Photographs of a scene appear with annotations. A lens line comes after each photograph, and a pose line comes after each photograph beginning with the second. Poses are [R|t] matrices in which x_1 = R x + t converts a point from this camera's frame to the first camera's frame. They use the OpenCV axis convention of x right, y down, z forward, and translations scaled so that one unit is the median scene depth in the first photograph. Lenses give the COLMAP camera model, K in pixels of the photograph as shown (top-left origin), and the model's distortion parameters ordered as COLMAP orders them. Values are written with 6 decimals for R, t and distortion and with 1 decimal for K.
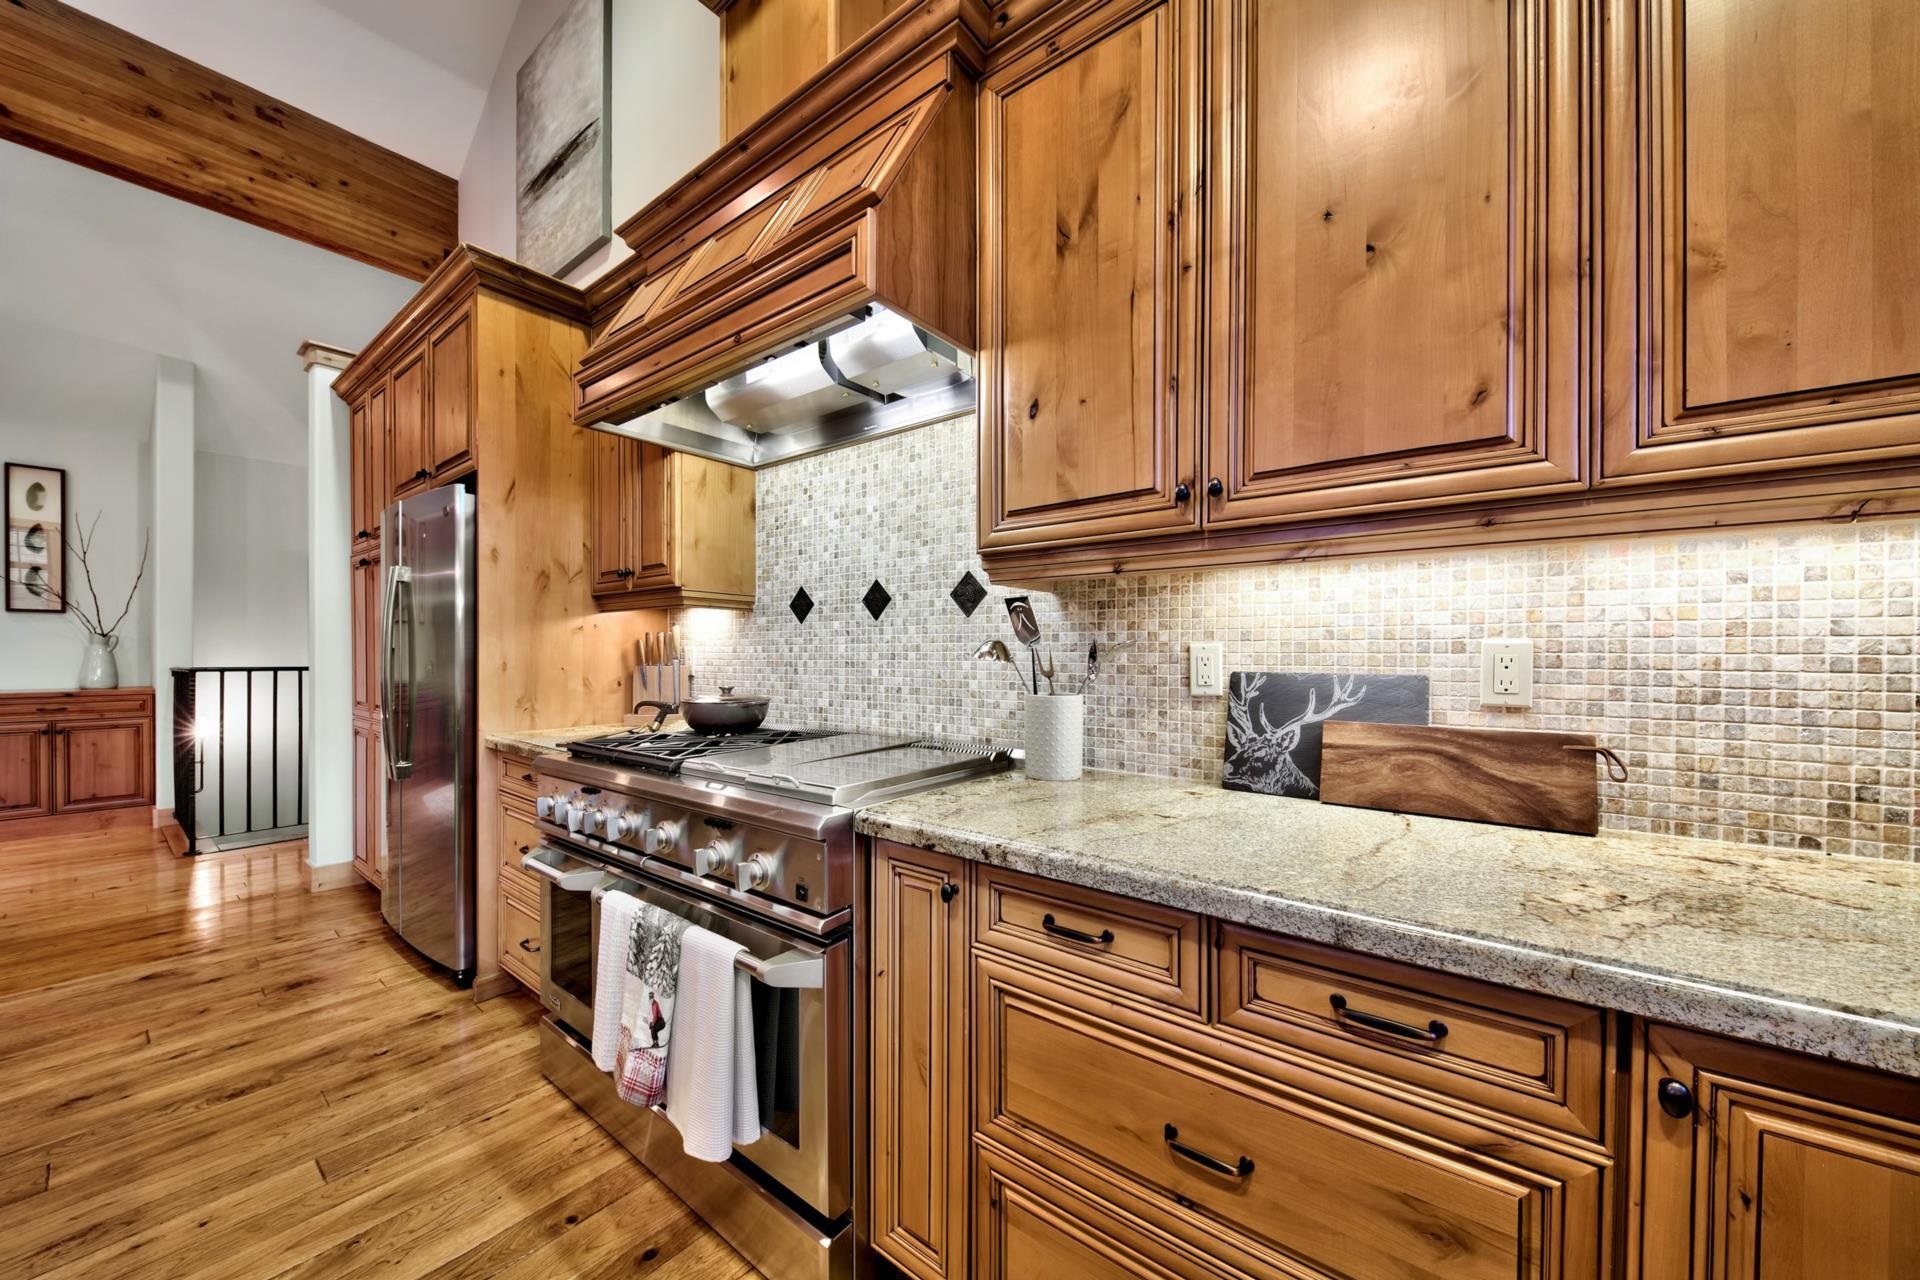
lens RADIAL K [[686.8, 0, 953.1], [0, 686.8, 654.0], [0, 0, 1]] dist [0.000547, -0.001825]
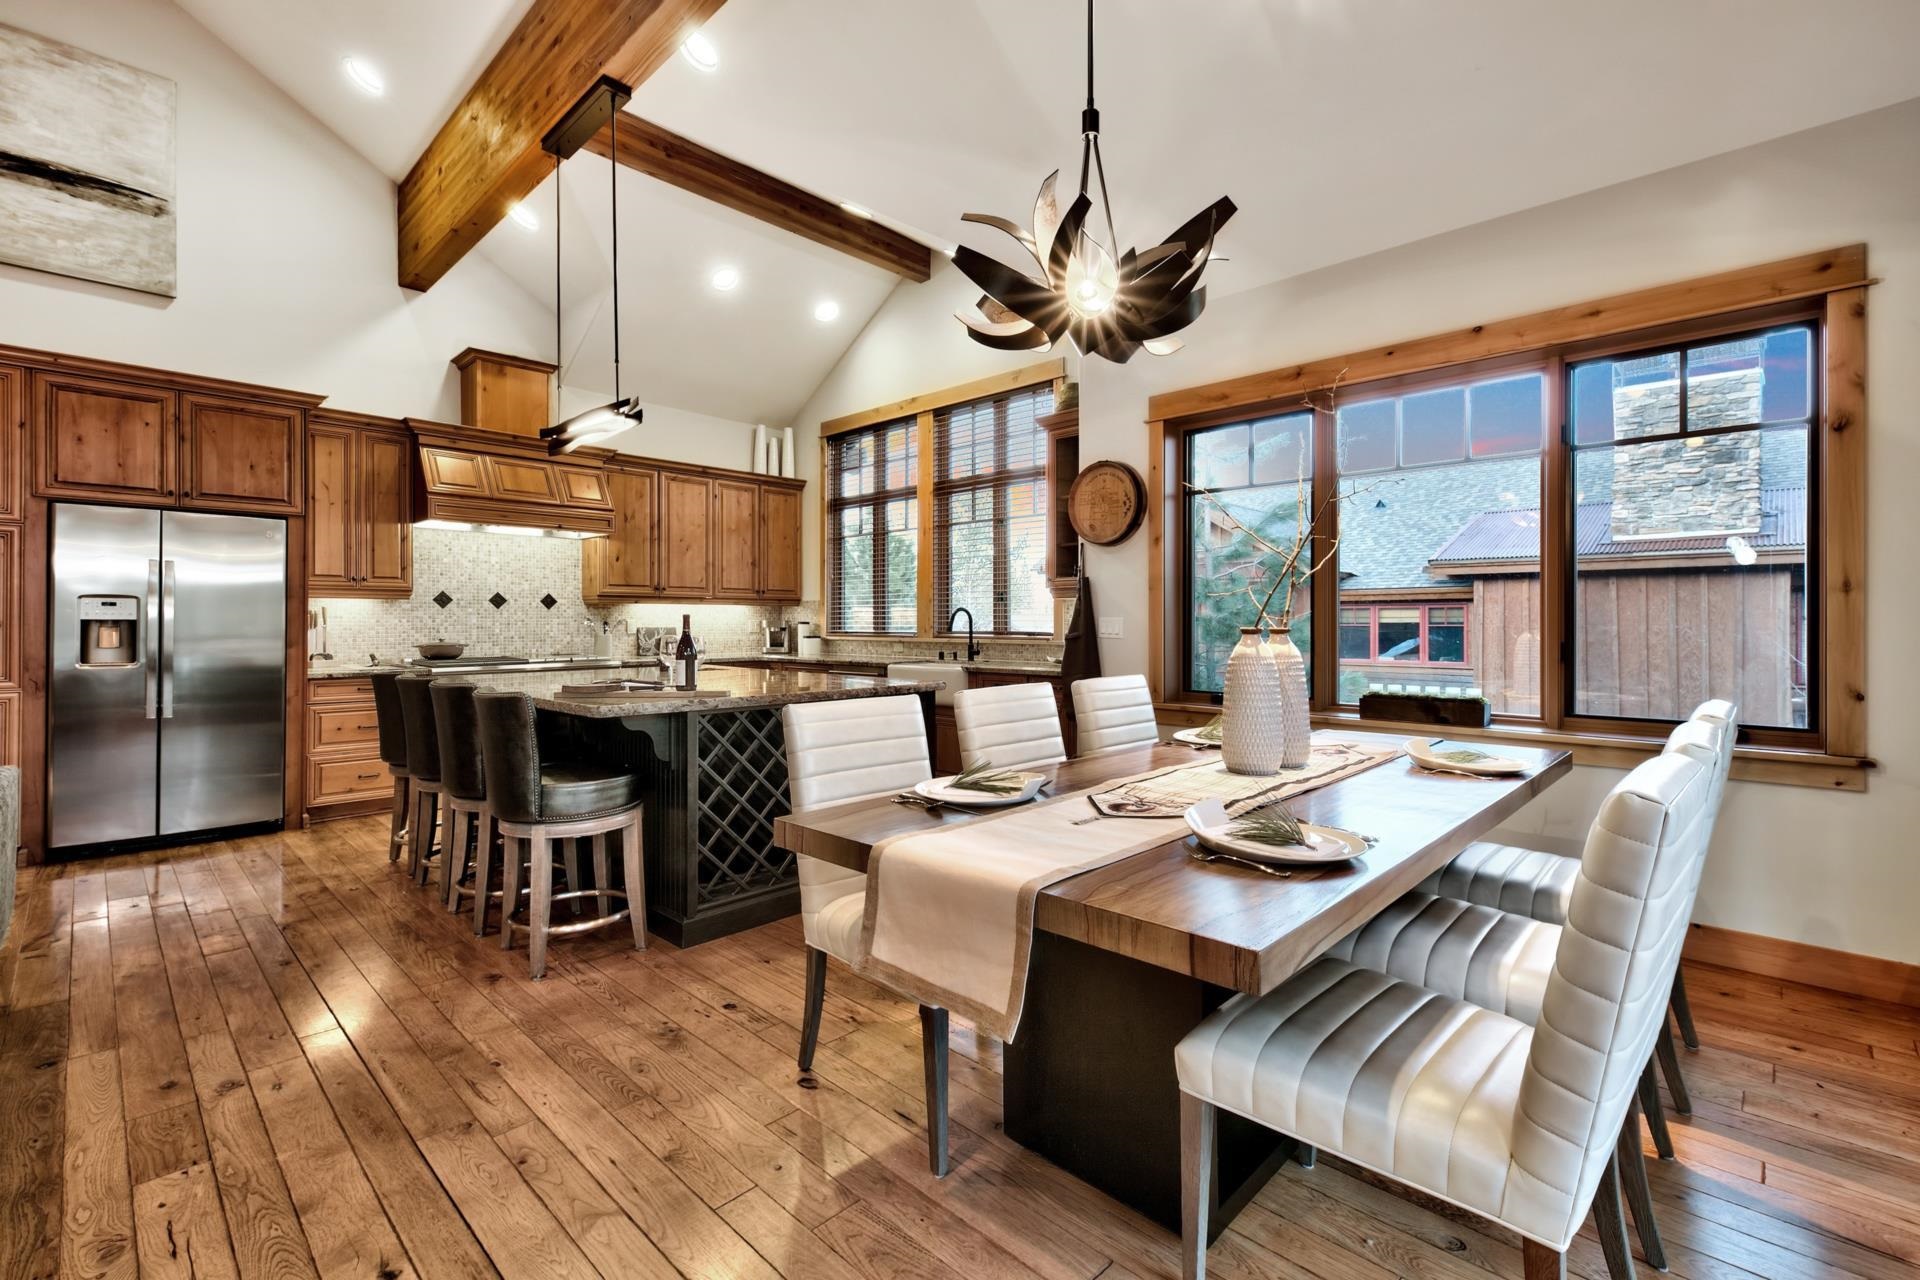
lens RADIAL K [[856.5, 0, 955.5], [0, 856.5, 623.3], [0, 0, 1]] dist [0.009198, 0.000037]
pose [[0.110025, -0.000608, 0.993929, -1.360602], [0.003184, 0.999995, 0.000259, 0.002428], [-0.993924, 0.003136, 0.110027, -0.430763]]
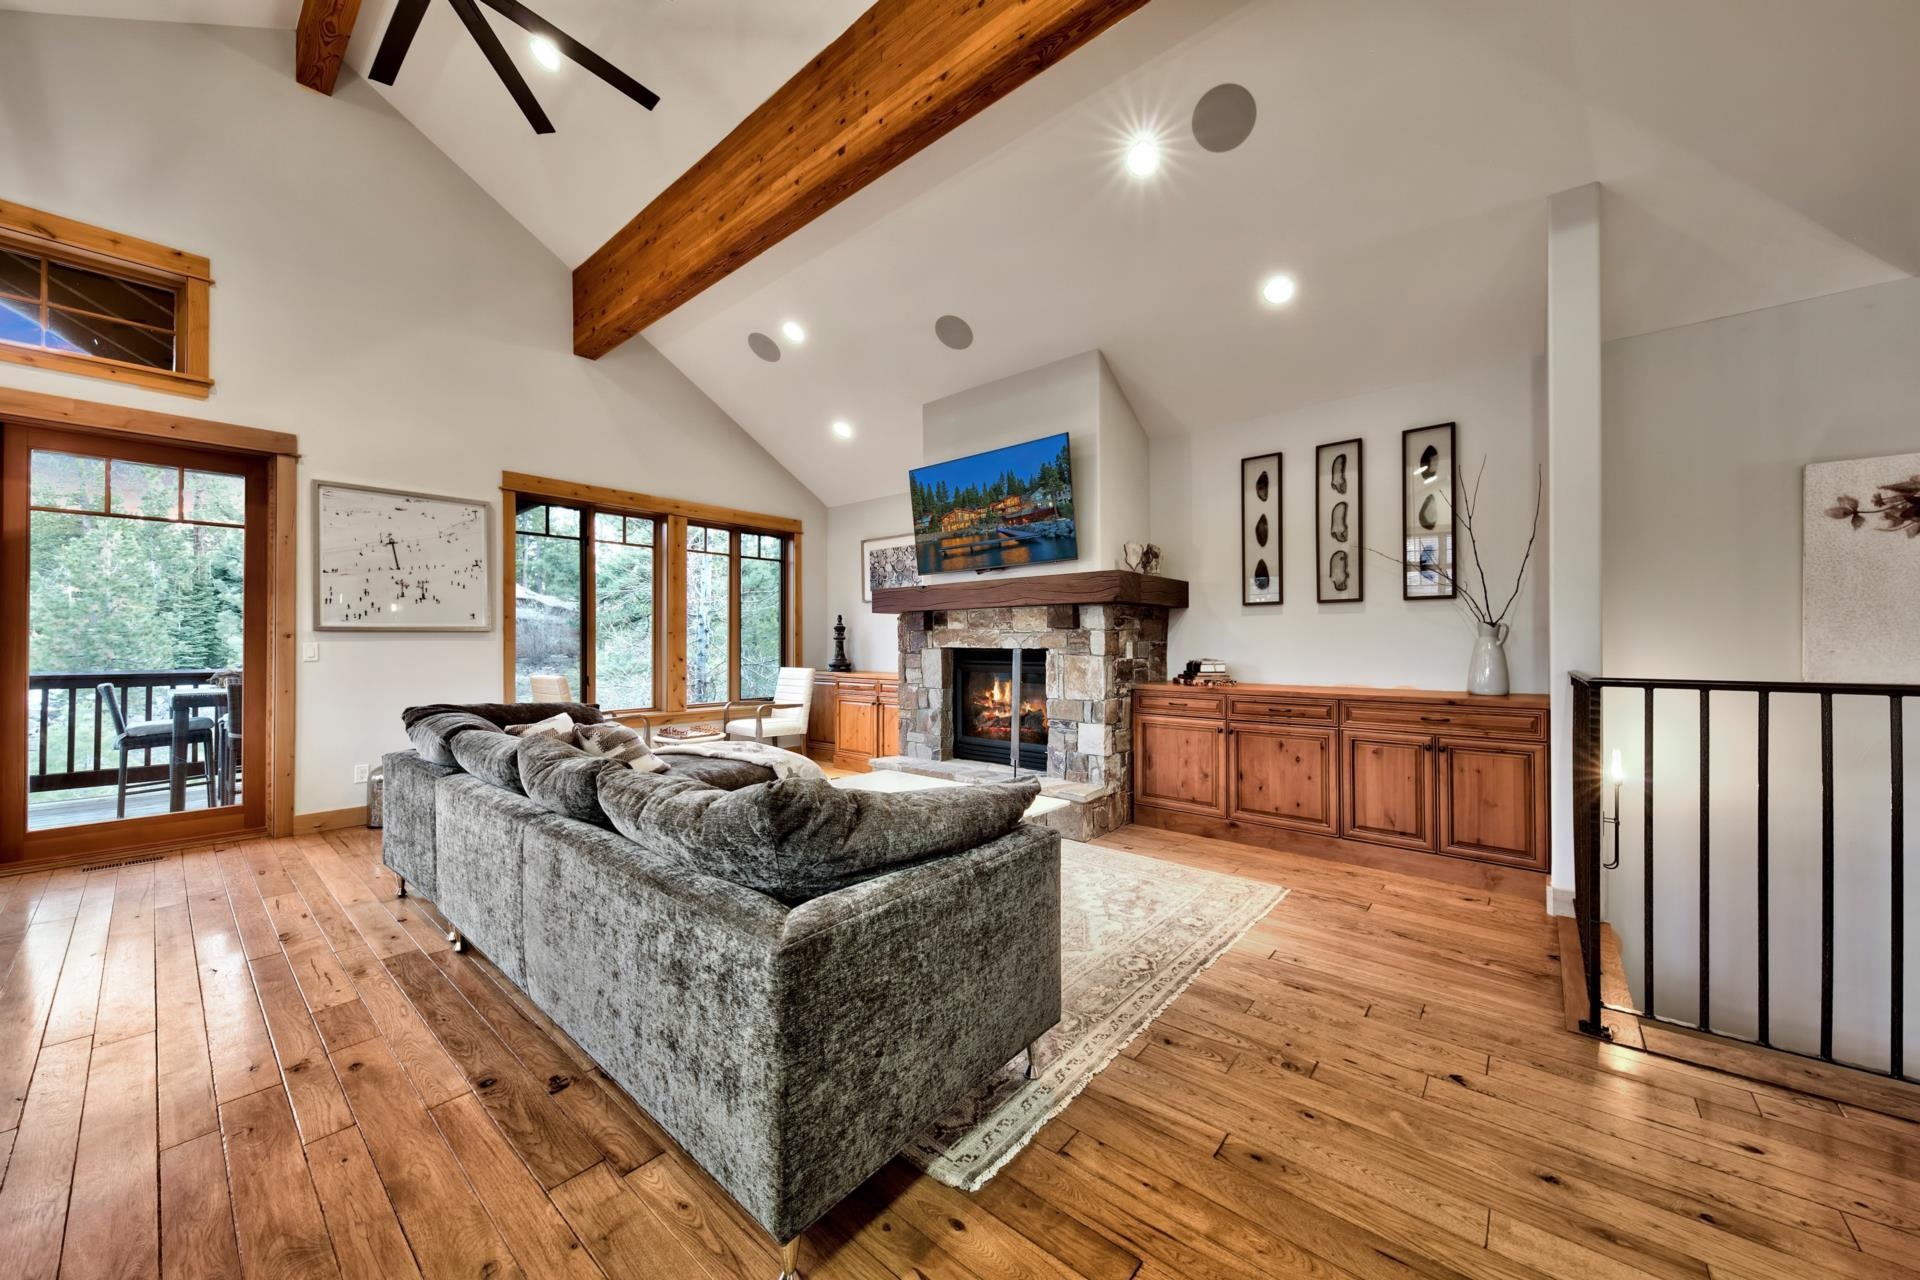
lens RADIAL K [[686.8, 0, 956.3], [0, 686.8, 639.5], [0, 0, 1]] dist [0.000547, -0.001825]
pose [[-0.031356, -0.007984, -0.999476, -0.492741], [-0.000696, 0.999968, -0.007966, -0.004402], [0.999508, 0.000446, -0.031360, 0.457491]]
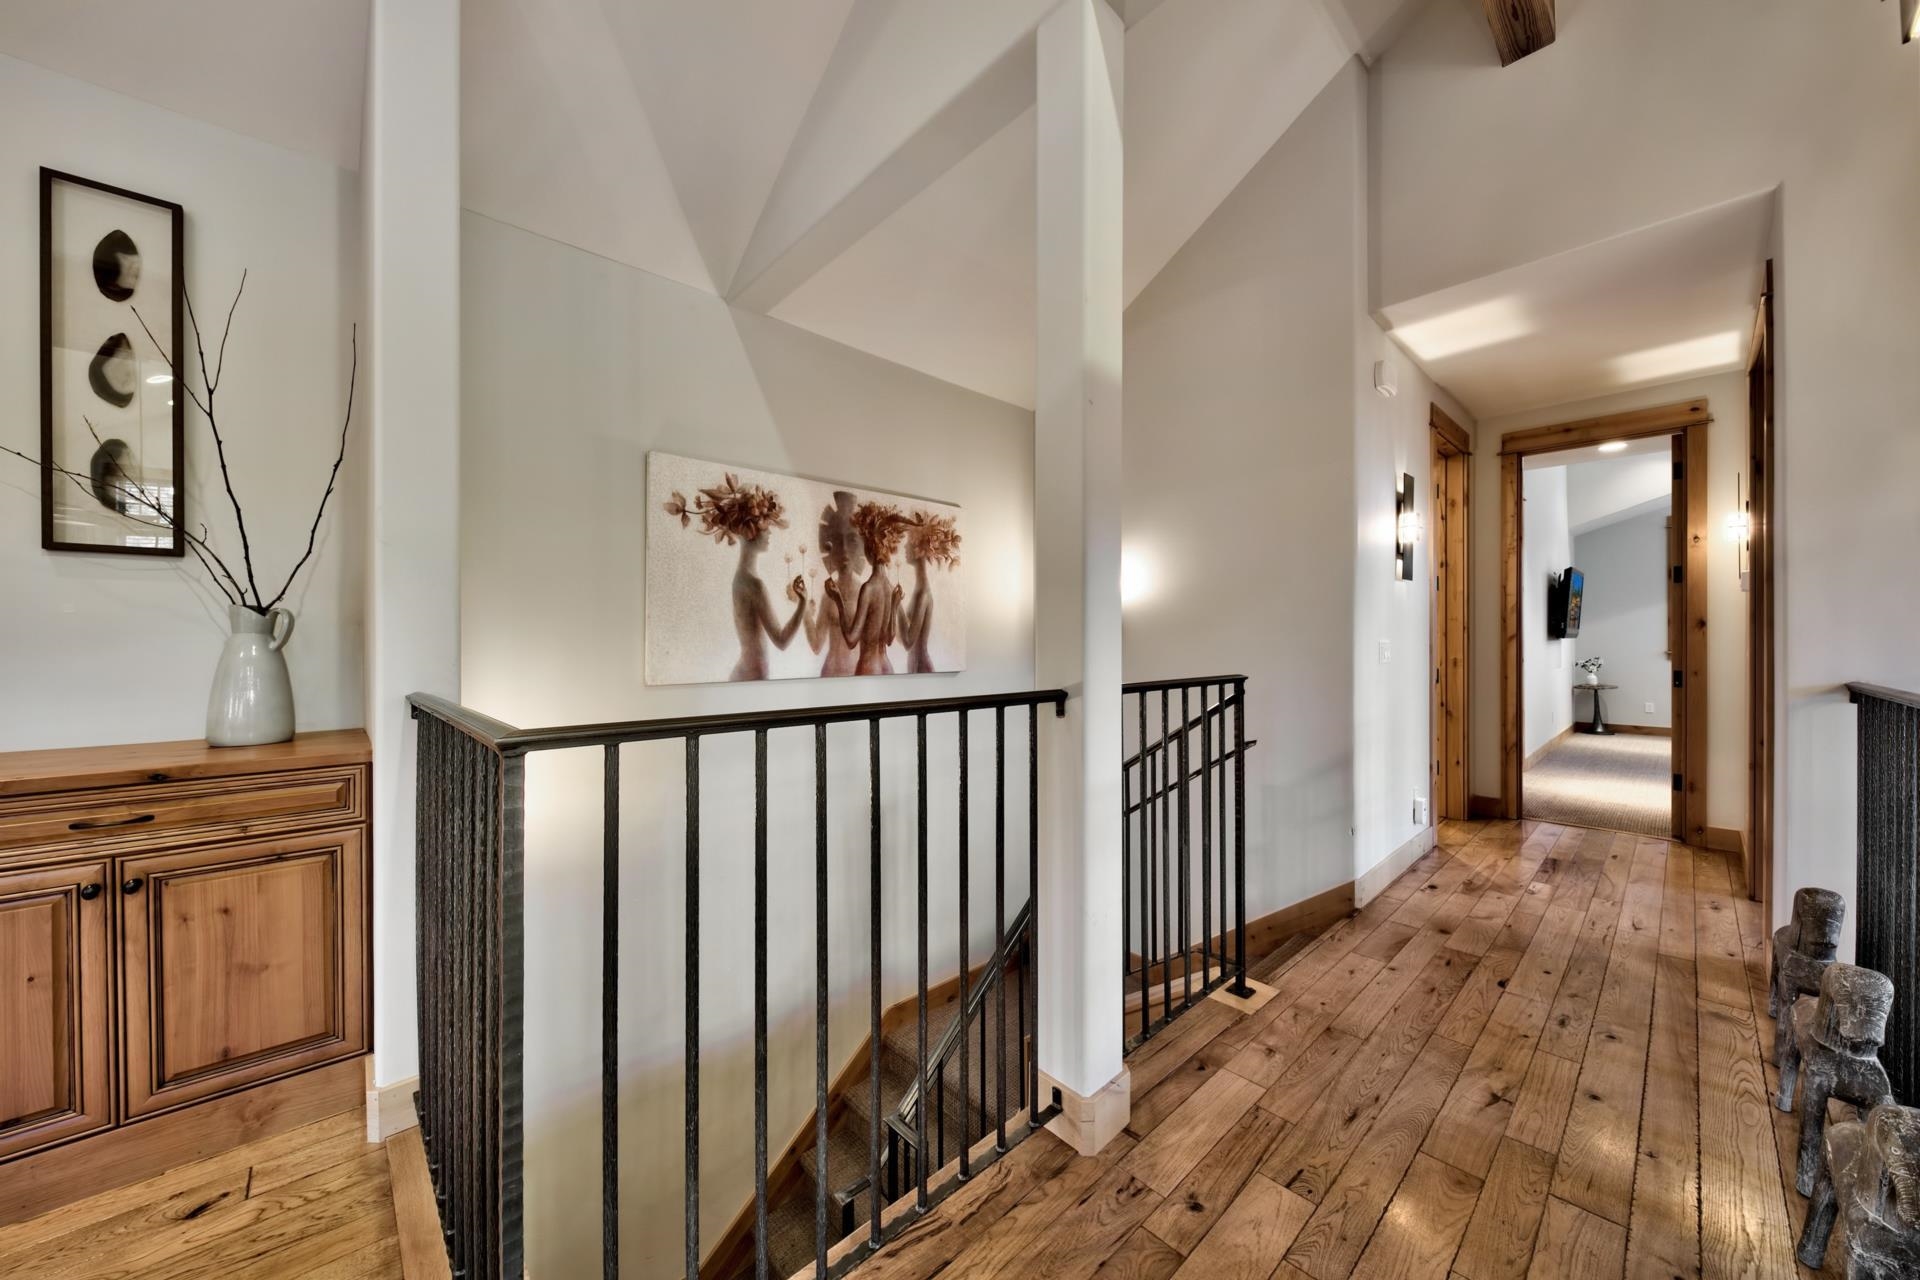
lens RADIAL K [[686.8, 0, 959.2], [0, 686.8, 643.6], [0, 0, 1]] dist [0.000547, -0.001825]
pose [[0.988674, 0.005192, -0.149992, -0.817448], [-0.004809, 0.999984, 0.002913, -0.011424], [0.150004, -0.002159, 0.988683, 0.699411]]
